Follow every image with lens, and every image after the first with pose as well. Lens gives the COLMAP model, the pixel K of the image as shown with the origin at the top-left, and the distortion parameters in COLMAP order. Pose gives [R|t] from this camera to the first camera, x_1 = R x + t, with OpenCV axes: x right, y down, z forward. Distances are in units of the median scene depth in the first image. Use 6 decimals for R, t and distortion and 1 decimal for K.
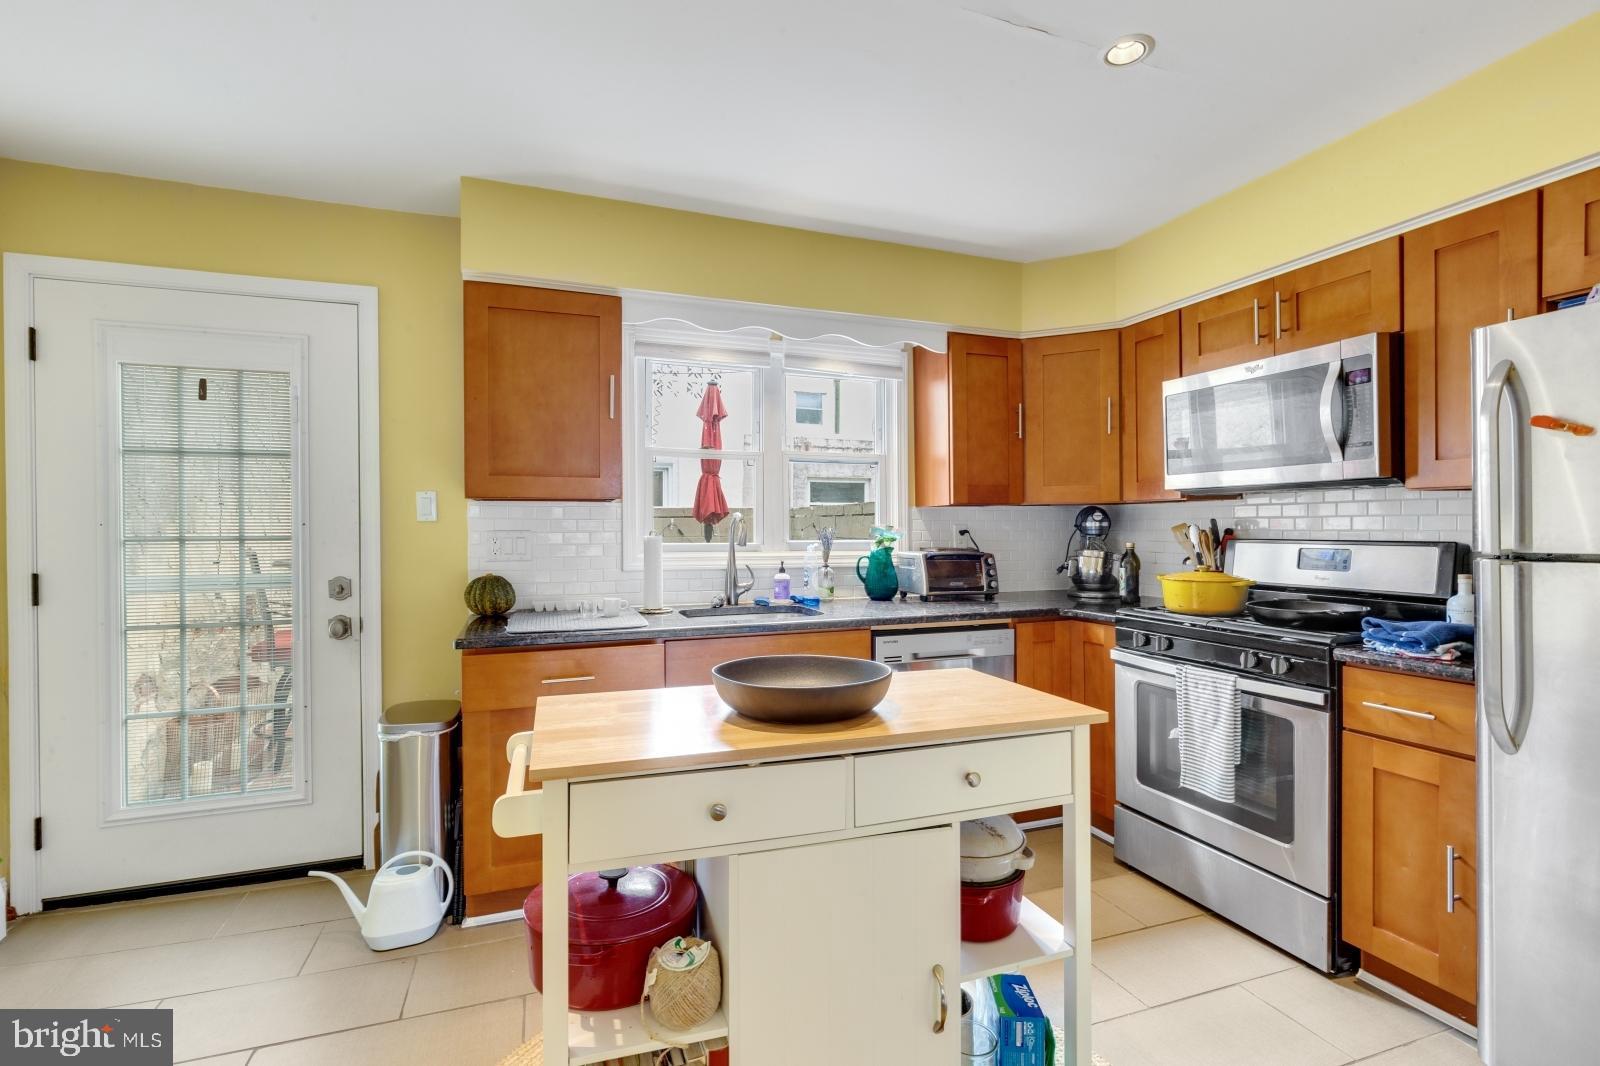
lens RADIAL K [[728.3, 0, 797.0], [0, 728.3, 537.4], [0, 0, 1]] dist [-0.001220, 0.000143]
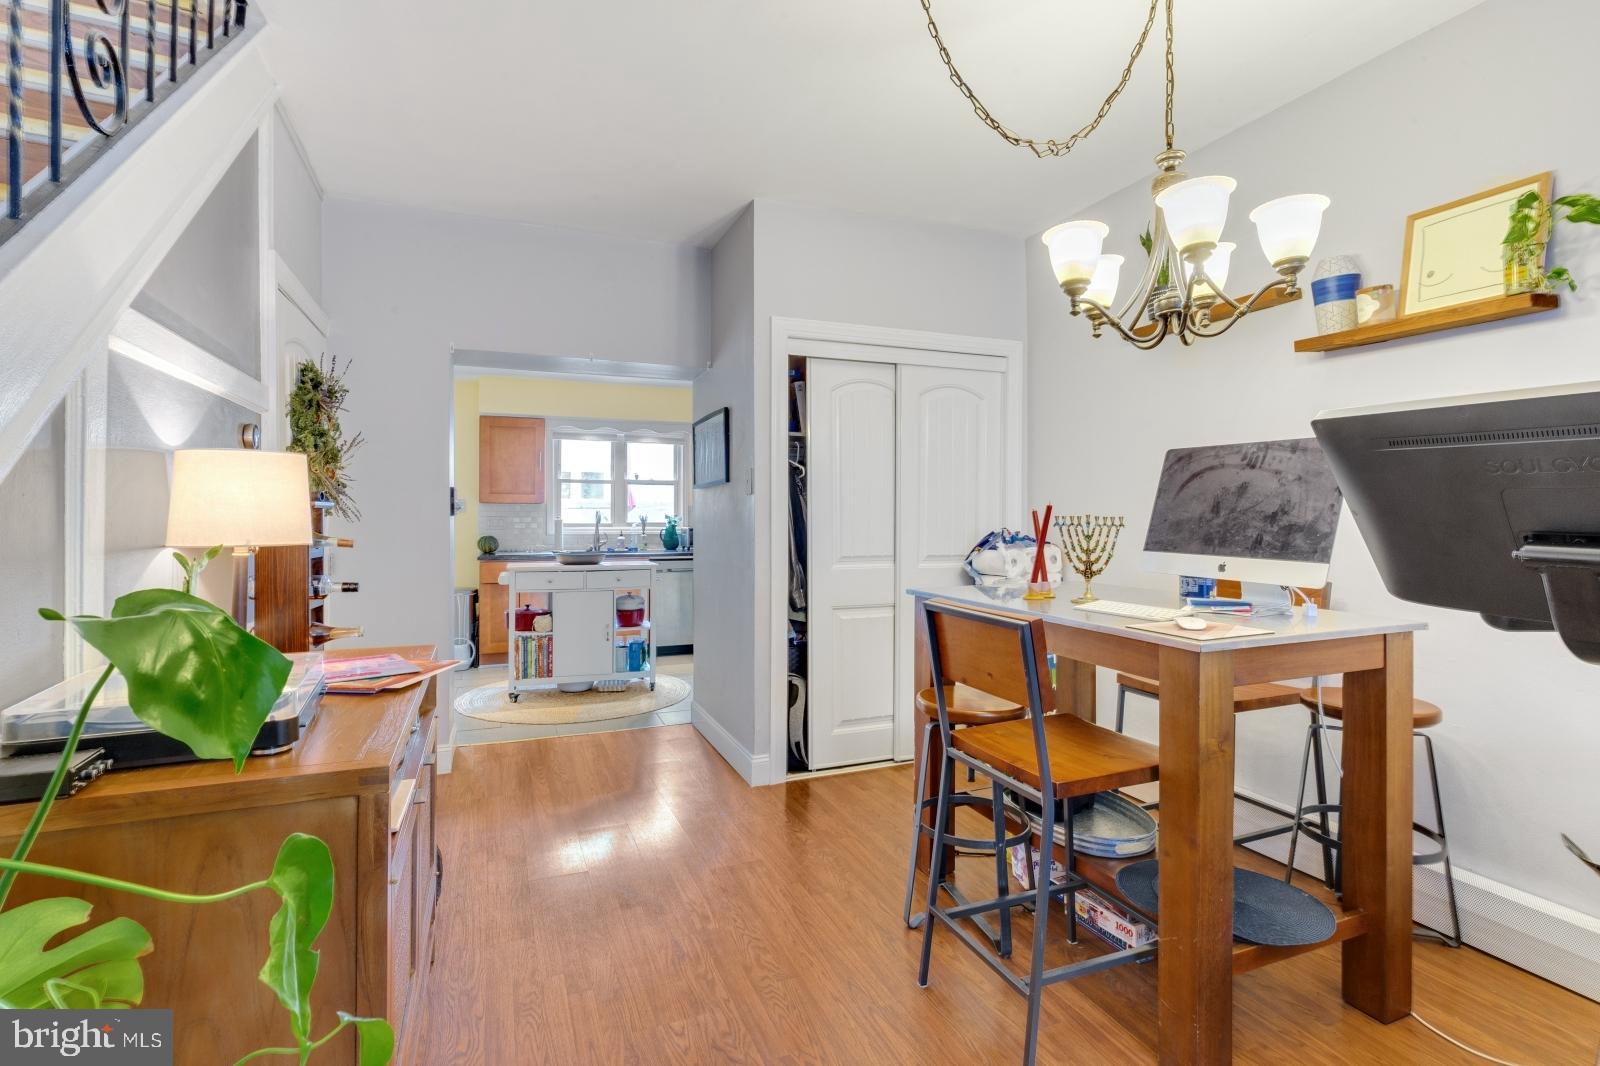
lens RADIAL K [[730.7, 0, 791.7], [0, 730.7, 515.0], [0, 0, 1]] dist [0.003628, 0.000159]
pose [[0.999595, 0.005520, 0.027911, 0.453131], [-0.005145, 0.999896, -0.013491, 0.011814], [-0.027983, 0.013342, 0.999519, -1.277590]]
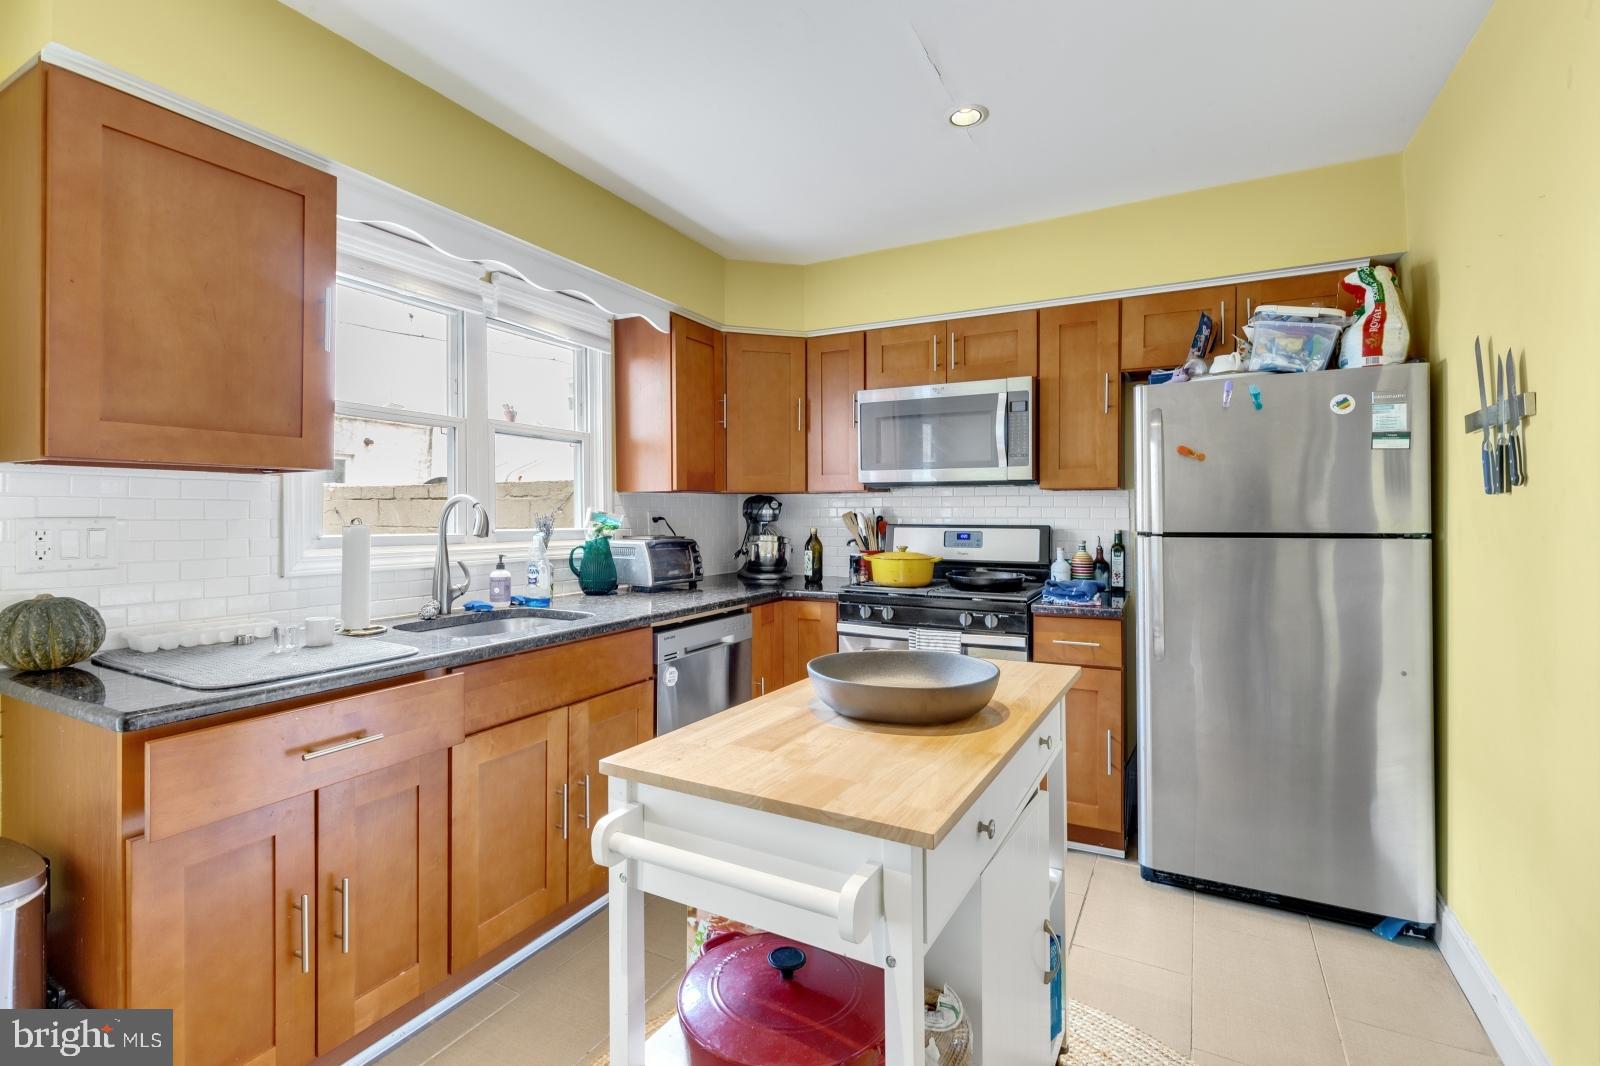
lens RADIAL K [[730.7, 0, 791.7], [0, 730.7, 515.0], [0, 0, 1]] dist [0.003628, 0.000159]
pose [[0.747205, 0.002760, 0.664588, -0.339810], [0.005709, 0.999928, -0.010572, -0.001539], [-0.664569, 0.011693, 0.747135, 0.183400]]
